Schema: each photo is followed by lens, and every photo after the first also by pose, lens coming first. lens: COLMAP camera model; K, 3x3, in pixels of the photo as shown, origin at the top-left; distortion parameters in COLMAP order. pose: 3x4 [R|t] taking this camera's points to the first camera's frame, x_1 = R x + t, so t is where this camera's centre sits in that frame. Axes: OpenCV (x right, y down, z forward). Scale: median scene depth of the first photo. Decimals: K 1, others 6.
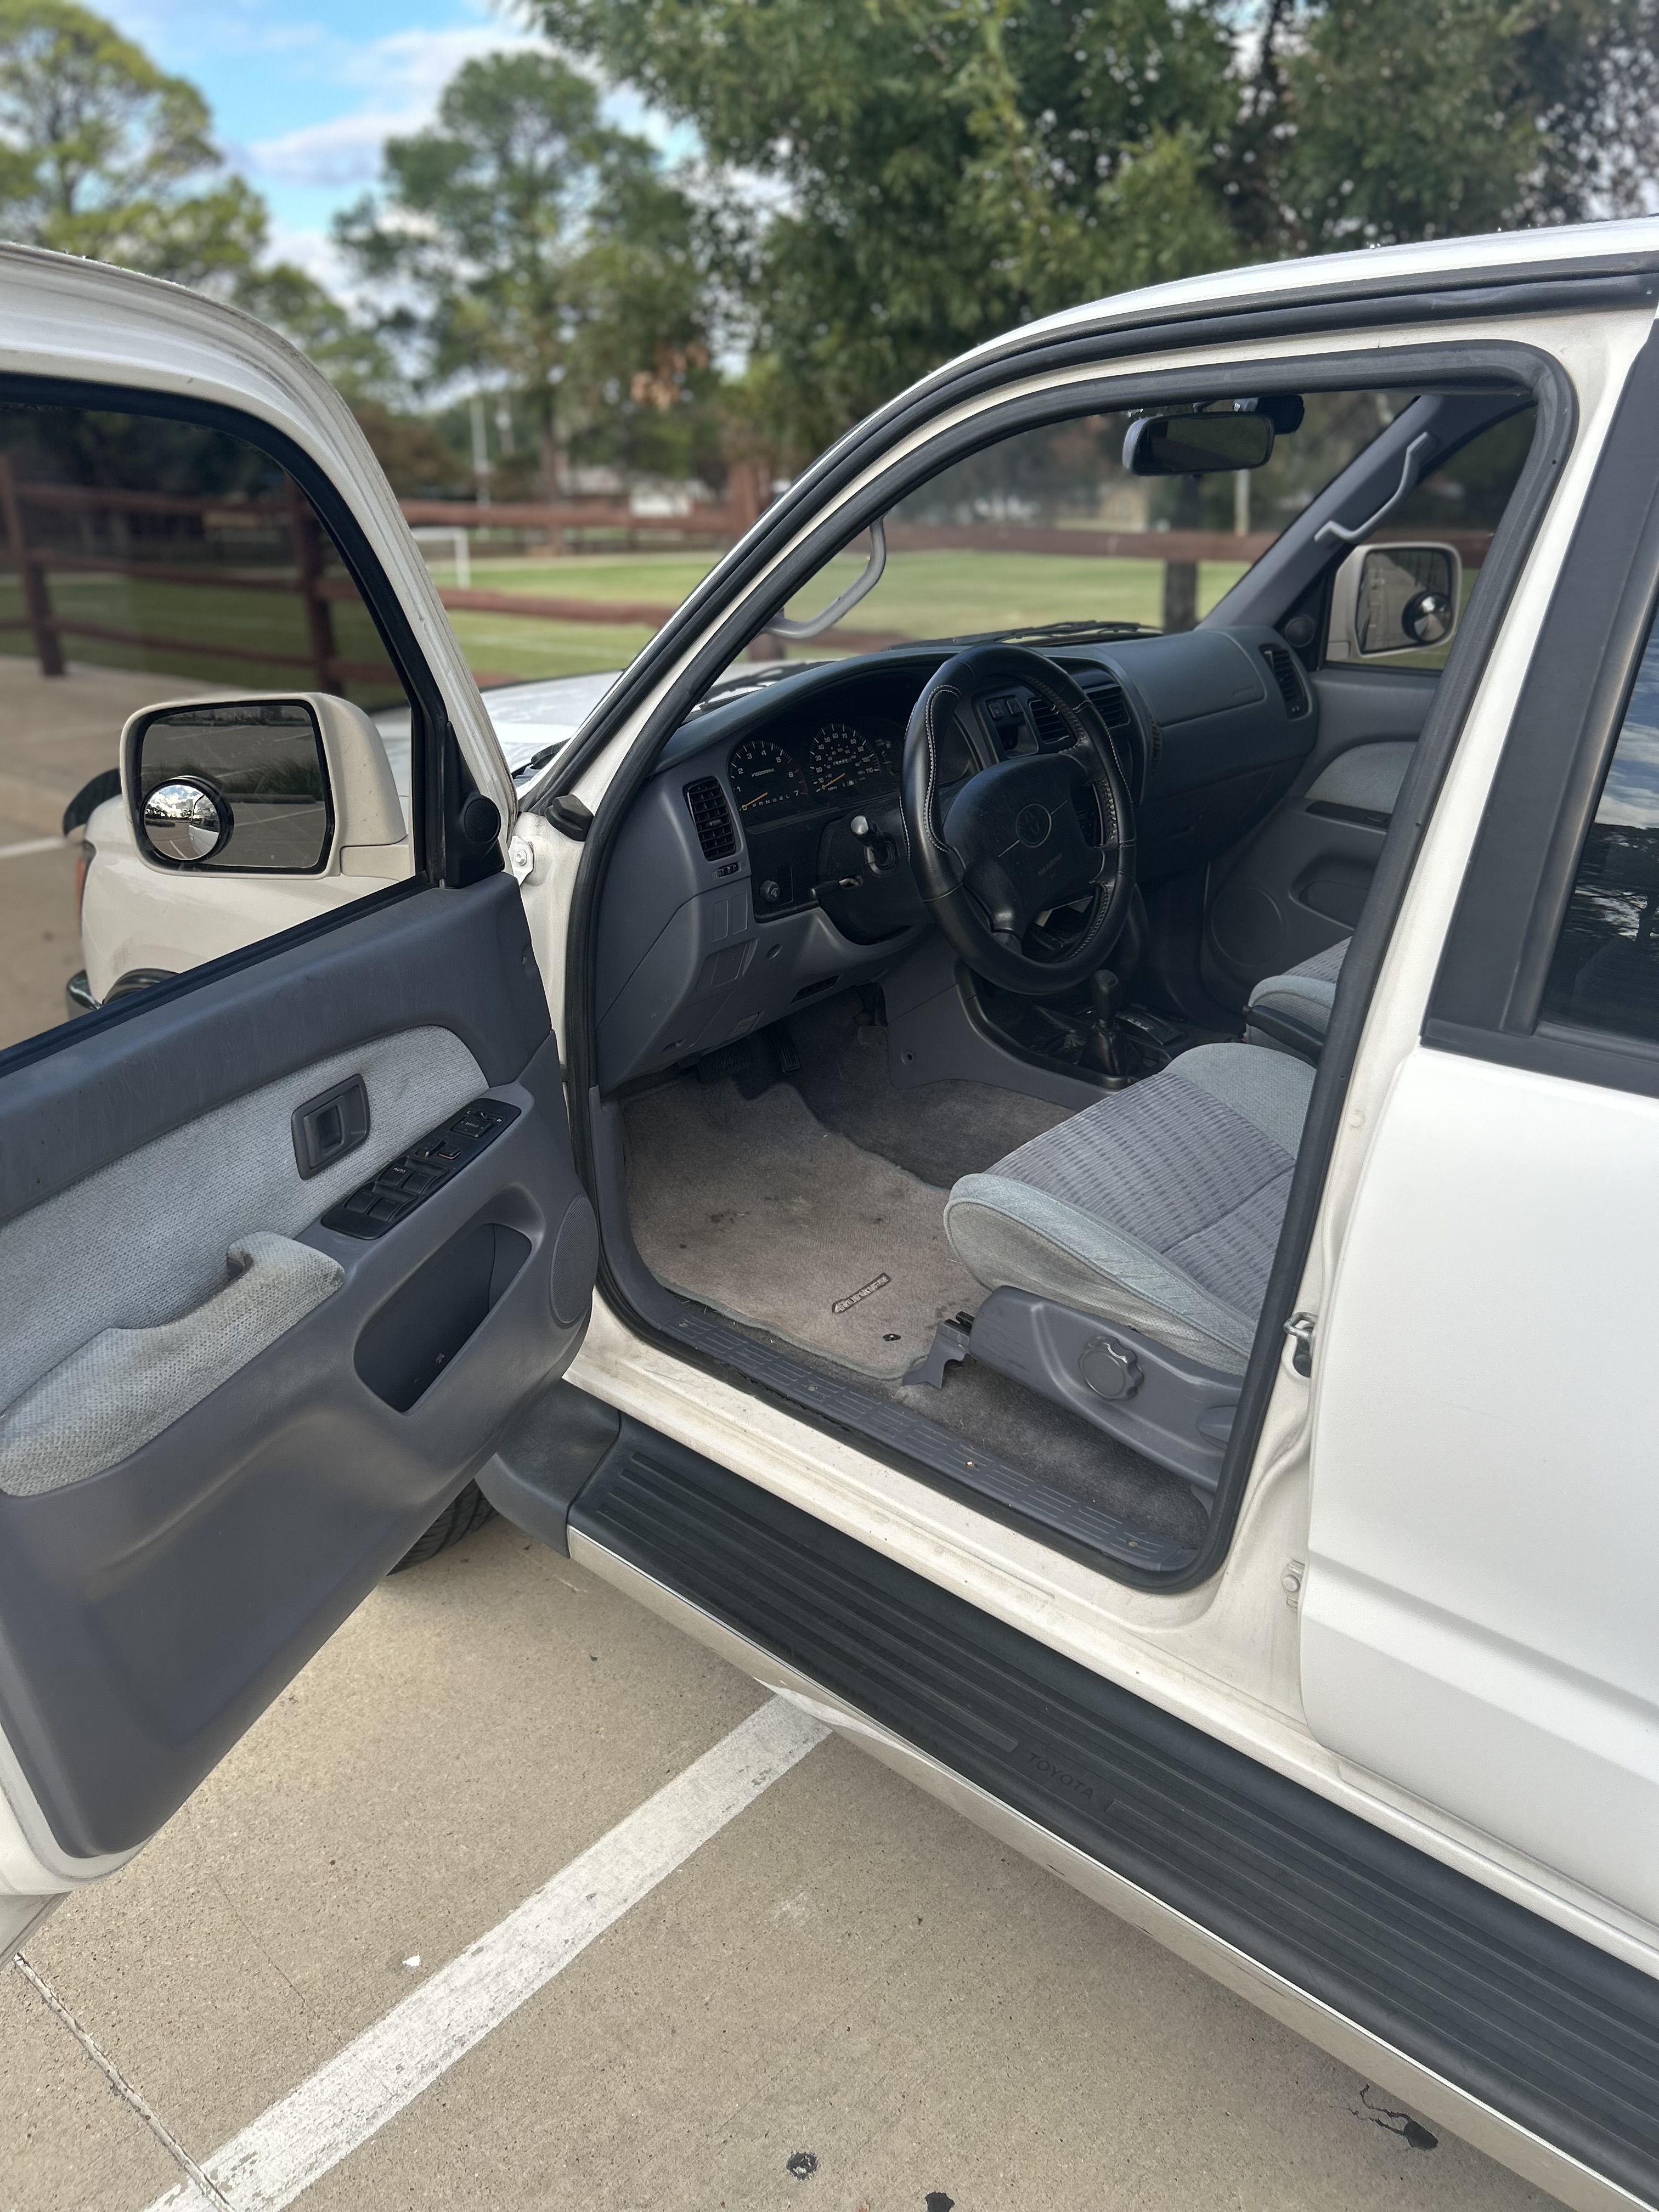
lens RADIAL K [[1619.6, 0, 829.5], [0, 1619.6, 1106.0], [0, 0, 1]] dist [0.006305, -0.005342]
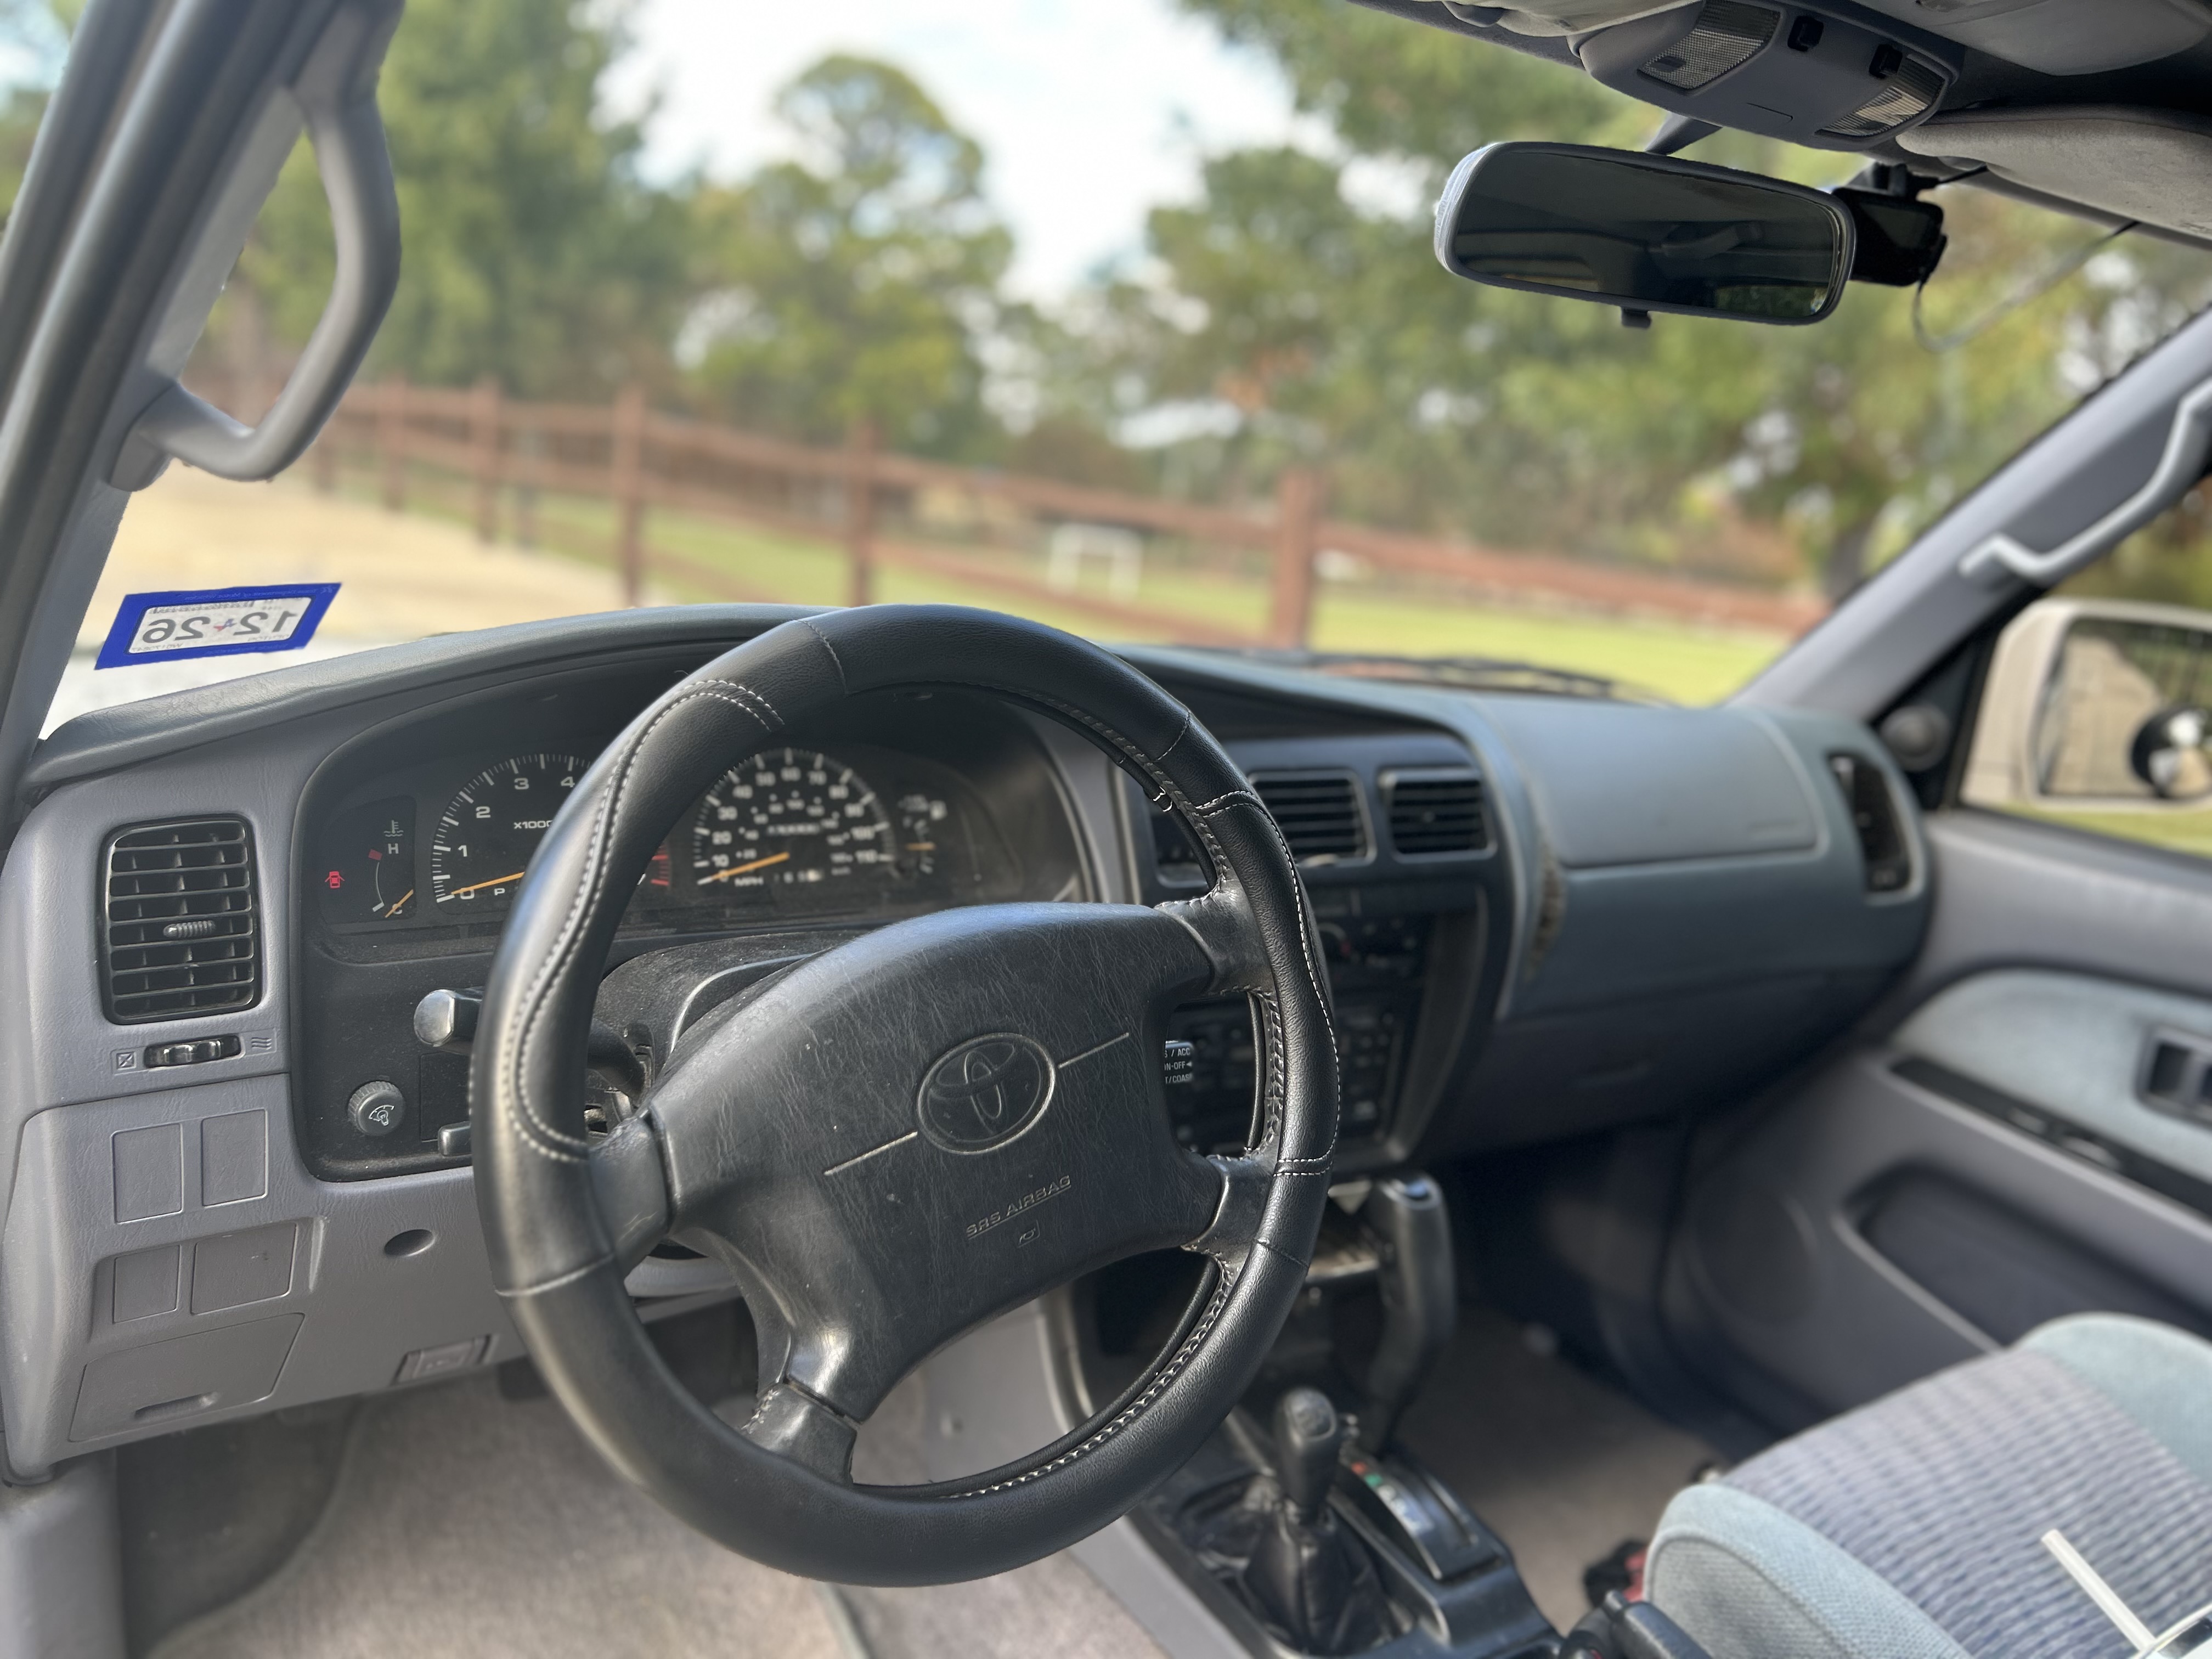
lens RADIAL K [[1619.6, 0, 1101.6], [0, 1619.6, 802.6], [0, 0, 1]] dist [0.006305, -0.005342]
pose [[0.961186, 0.170566, -0.216862, 0.197887], [-0.209590, 0.962564, -0.171880, -0.161901], [0.179426, 0.210661, 0.960952, 0.578251]]
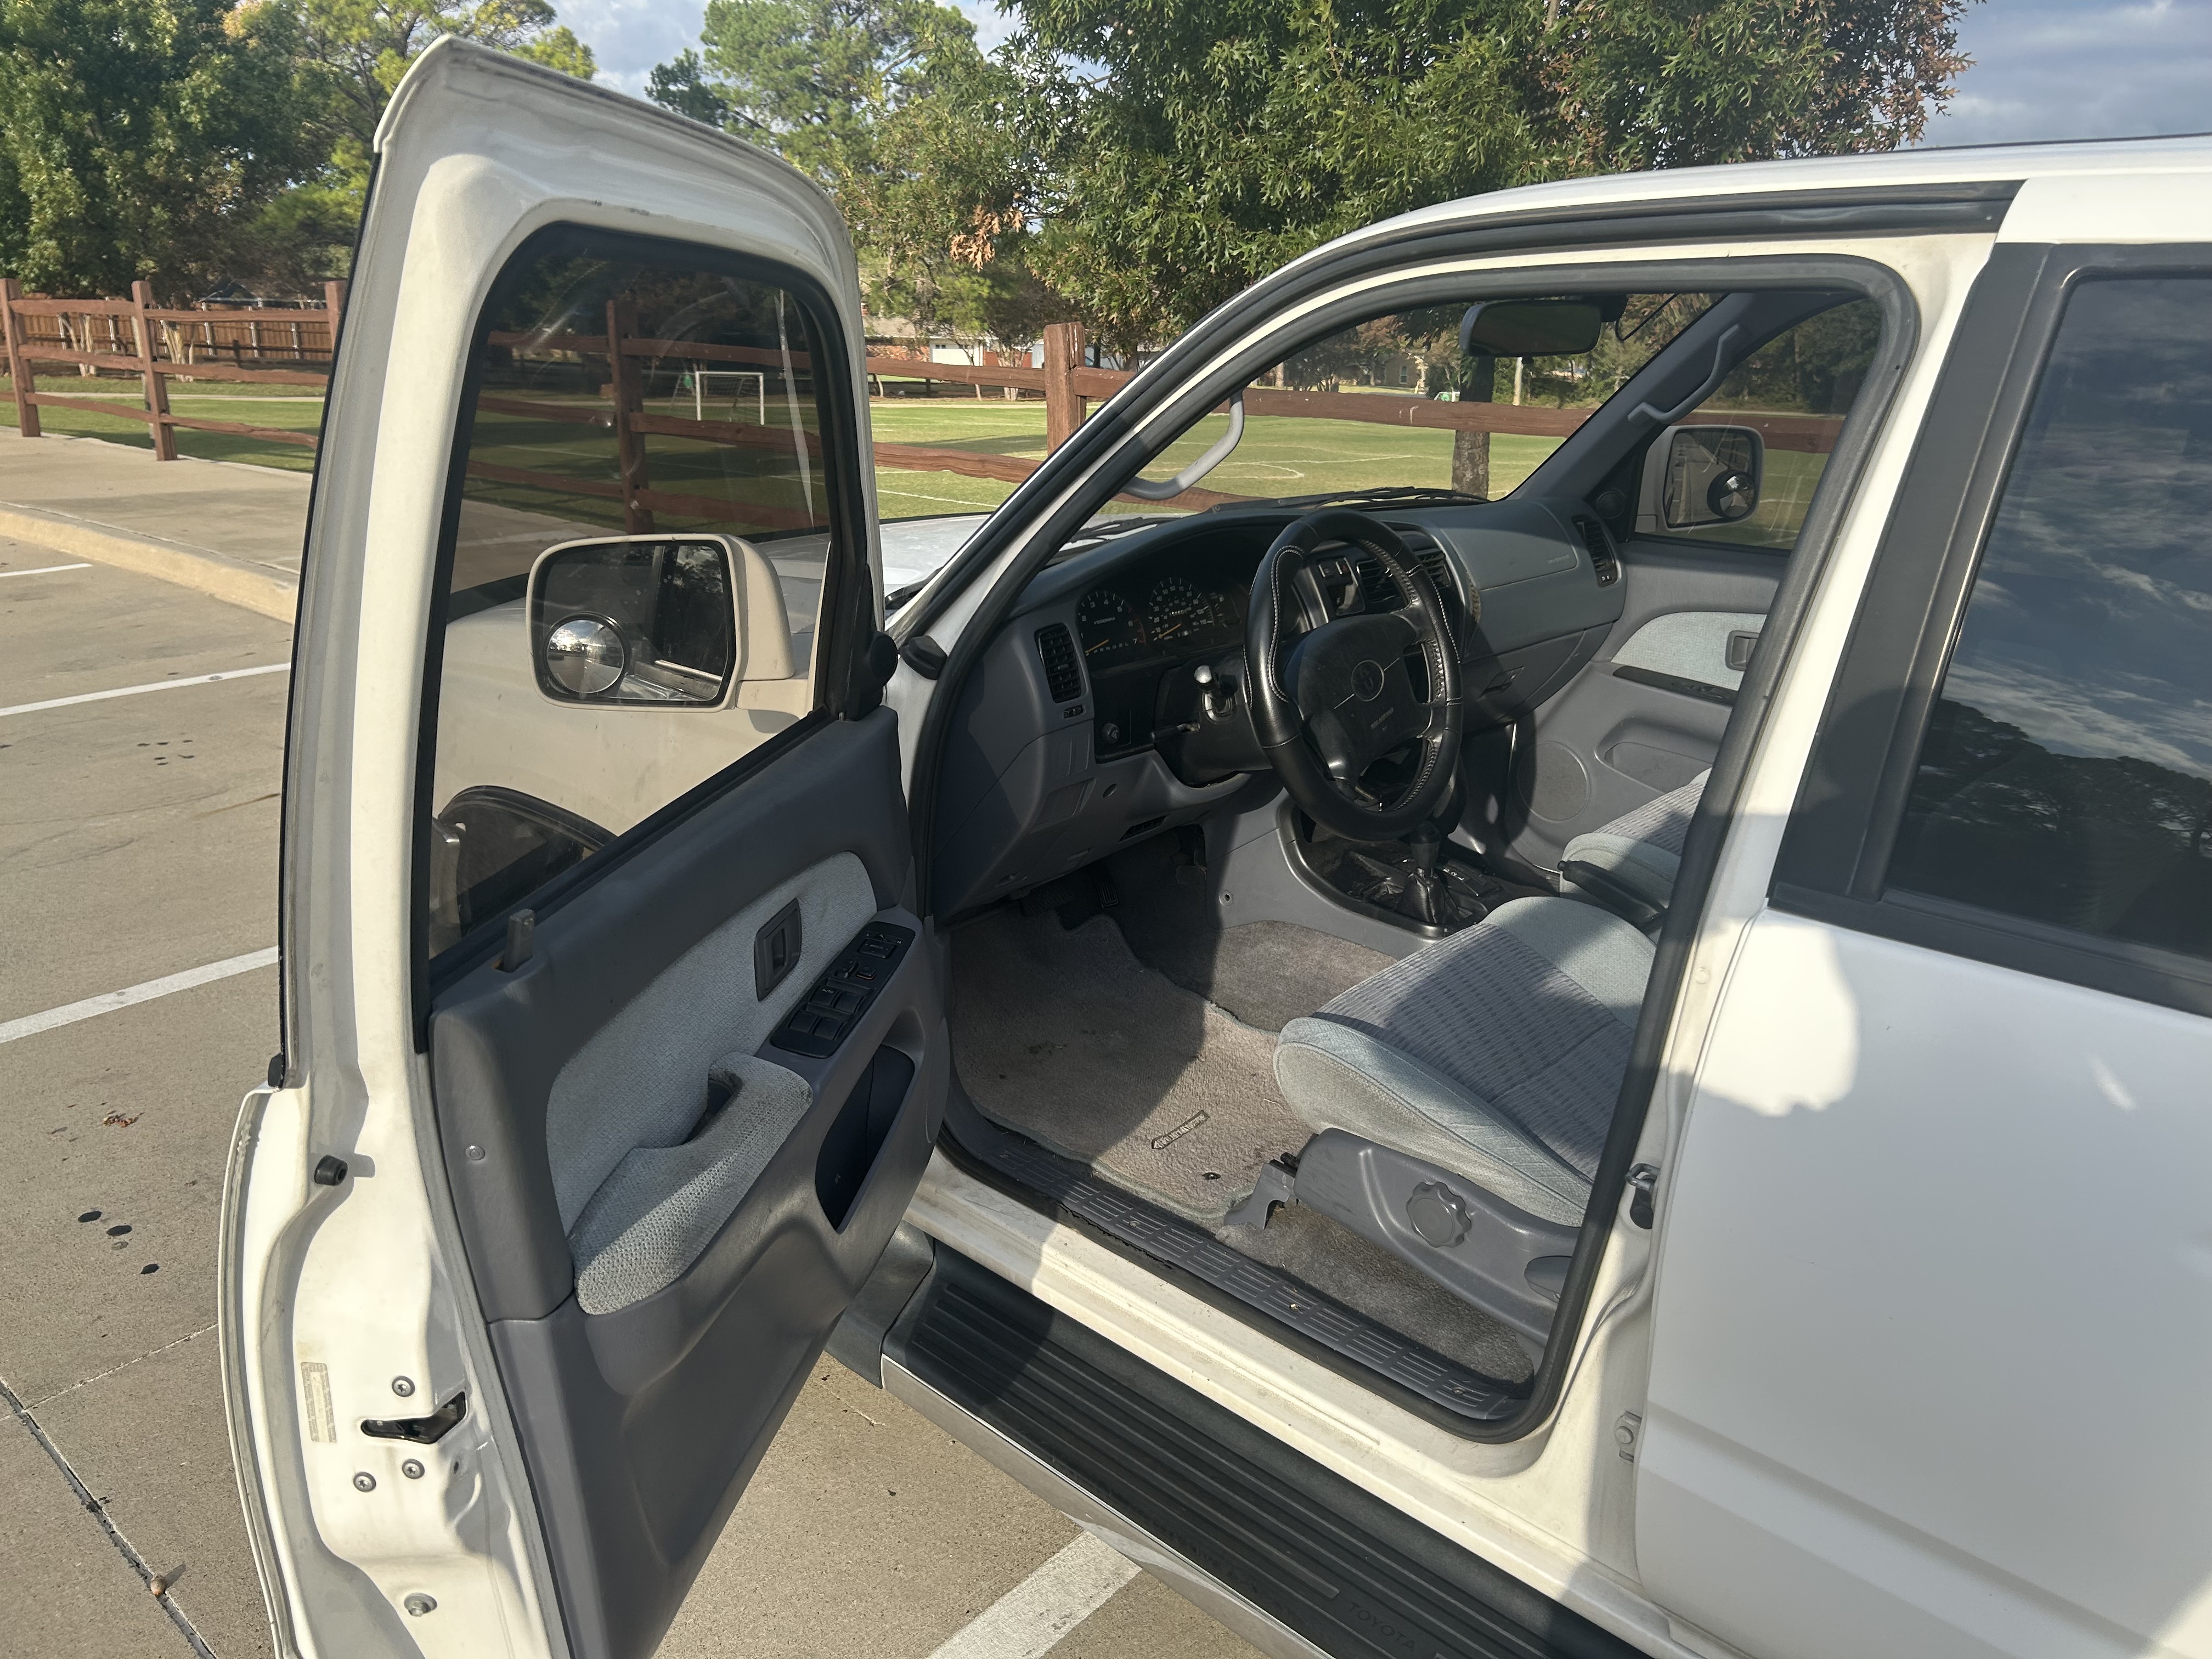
lens RADIAL K [[1607.9, 0, 1110.8], [0, 1607.9, 820.0], [0, 0, 1]] dist [0.003279, -0.001491]
pose [[0.999339, 0.036213, 0.003068, -0.034532], [-0.035873, 0.996423, -0.076514, 0.000384], [-0.005828, 0.076354, 0.997064, -0.018068]]
